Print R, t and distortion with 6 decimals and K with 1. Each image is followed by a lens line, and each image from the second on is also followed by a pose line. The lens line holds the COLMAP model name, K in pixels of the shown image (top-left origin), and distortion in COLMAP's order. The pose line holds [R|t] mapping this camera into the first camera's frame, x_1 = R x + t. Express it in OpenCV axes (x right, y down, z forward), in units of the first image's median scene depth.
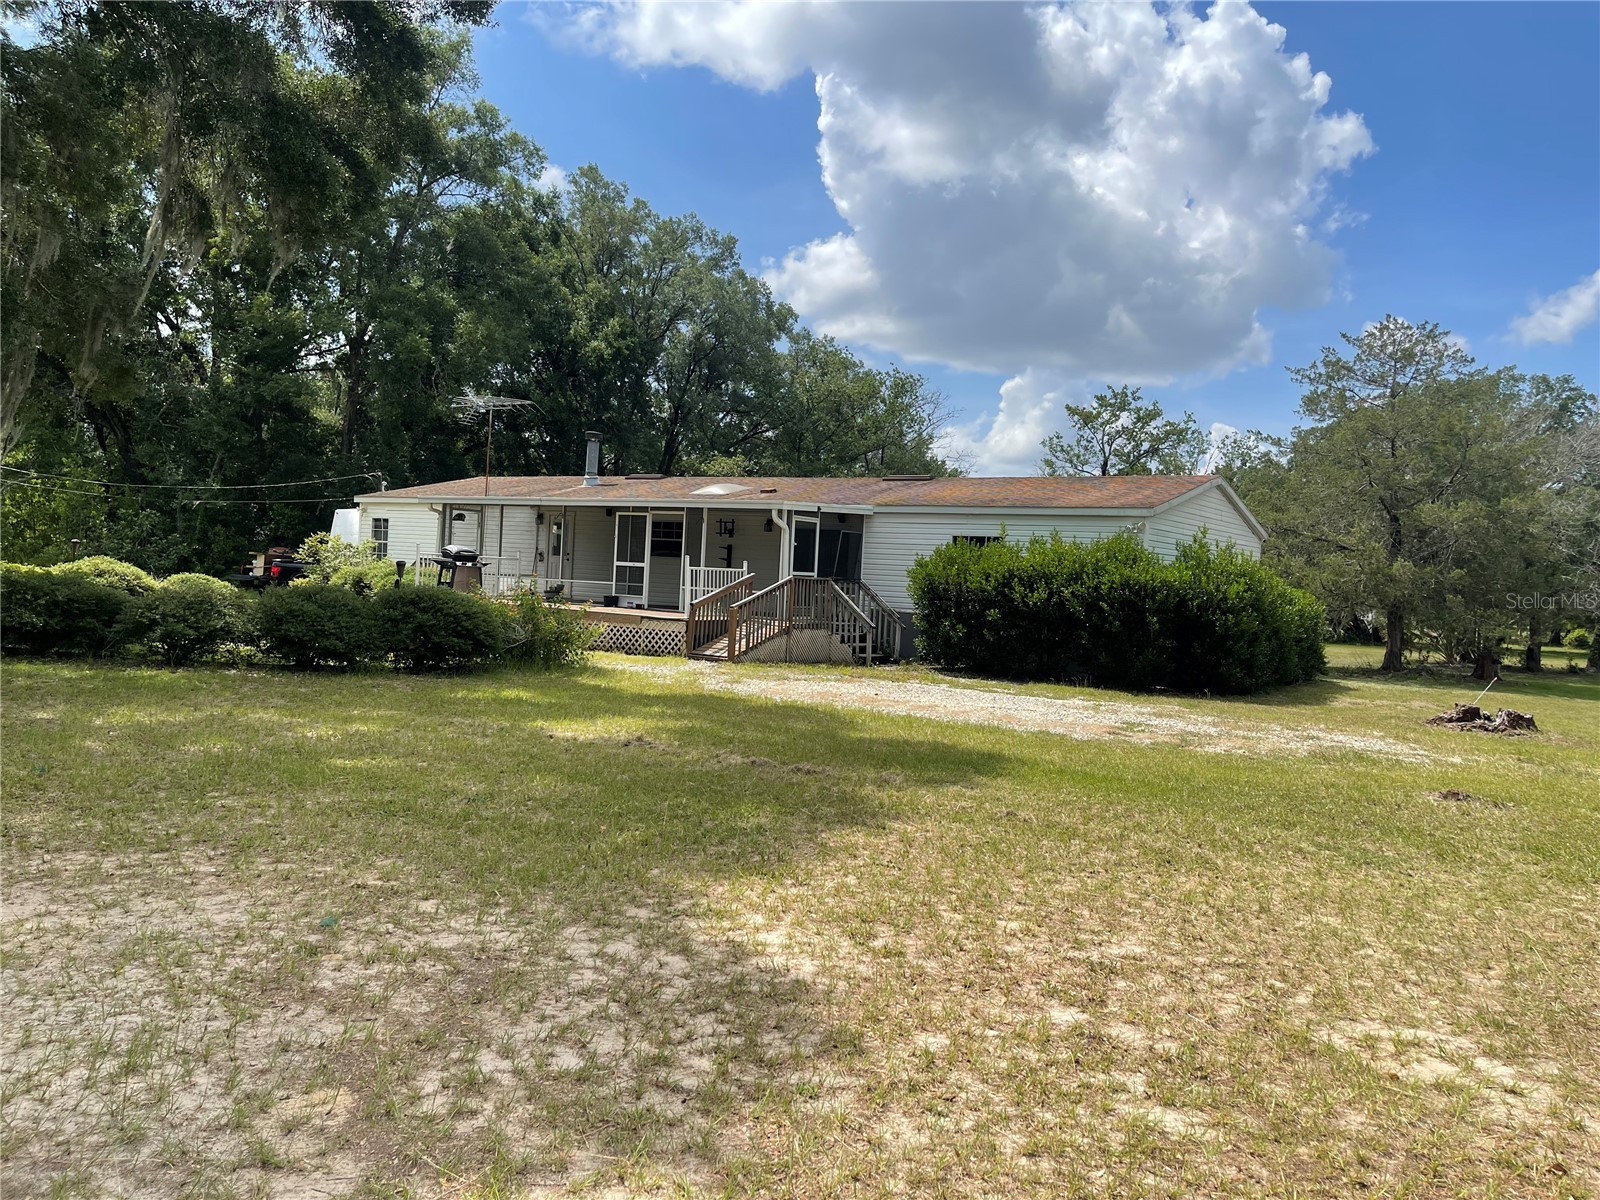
lens RADIAL K [[1173.8, 0, 800.0], [0, 1173.8, 600.0], [0, 0, 1]] dist [0.007366, 0.002551]
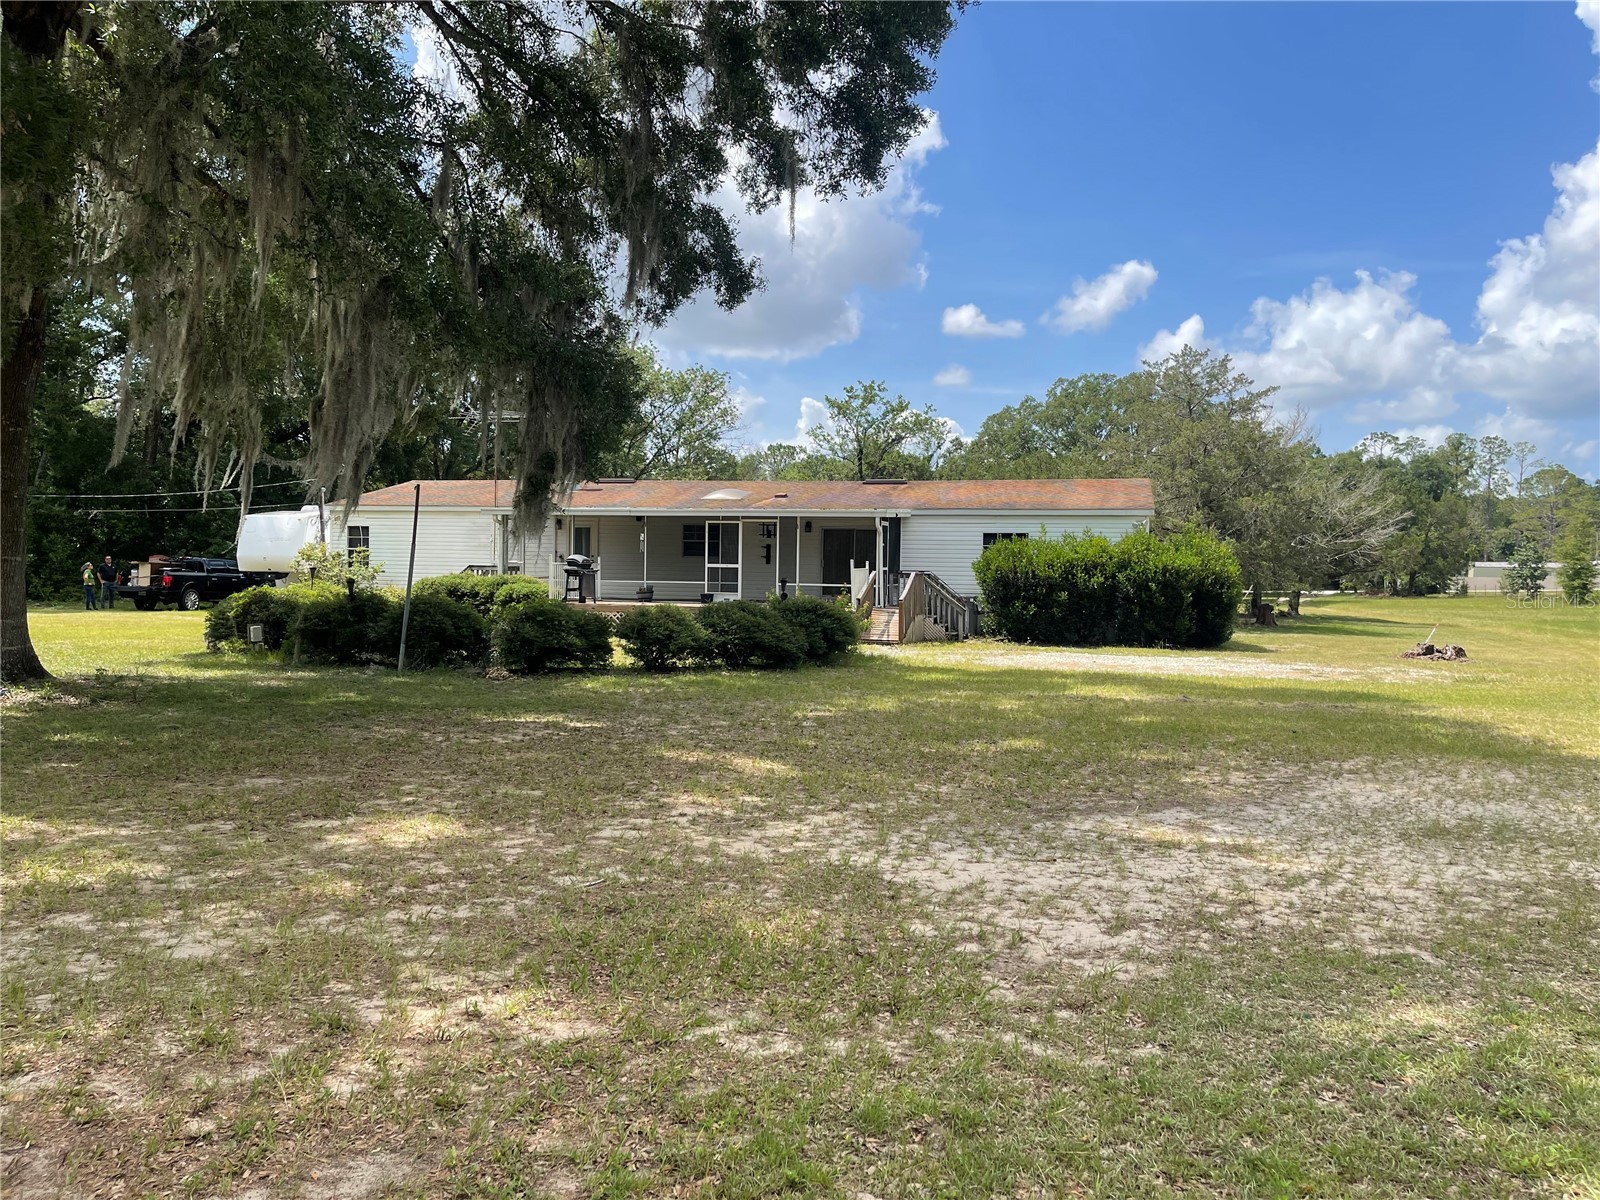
lens RADIAL K [[1159.2, 0, 800.0], [0, 1159.2, 600.0], [0, 0, 1]] dist [-0.003620, -0.000958]
pose [[0.951804, -0.047516, 0.303005, -0.456354], [0.040351, 0.998739, 0.029868, -0.030292], [-0.304042, -0.016202, 0.952521, -0.115076]]
